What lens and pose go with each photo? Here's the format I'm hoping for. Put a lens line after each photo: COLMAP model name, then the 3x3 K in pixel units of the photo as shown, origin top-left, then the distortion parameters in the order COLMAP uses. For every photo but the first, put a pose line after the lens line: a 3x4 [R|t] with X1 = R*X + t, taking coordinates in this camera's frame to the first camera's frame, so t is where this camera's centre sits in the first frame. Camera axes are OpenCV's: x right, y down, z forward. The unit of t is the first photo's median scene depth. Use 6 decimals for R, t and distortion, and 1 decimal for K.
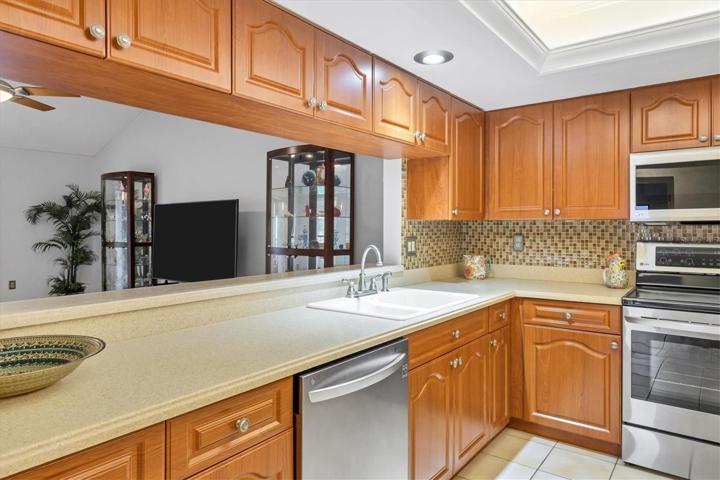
lens RADIAL K [[462.2, 0, 360.3], [0, 462.2, 230.4], [0, 0, 1]] dist [-0.000510, -0.000788]
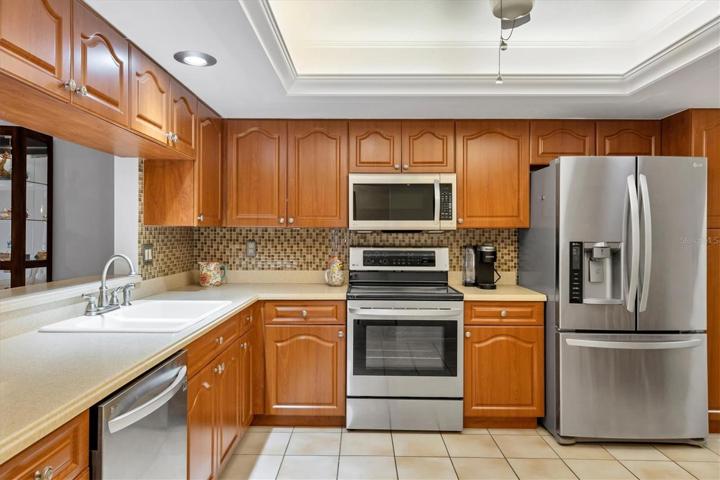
lens RADIAL K [[472.7, 0, 360.0], [0, 472.7, 240.0], [0, 0, 1]] dist [-0.000514, -0.000018]
pose [[0.799767, -0.002959, 0.600303, -0.126746], [-0.001825, 0.999971, 0.007360, -0.001900], [-0.600308, -0.006982, 0.799739, -0.002045]]
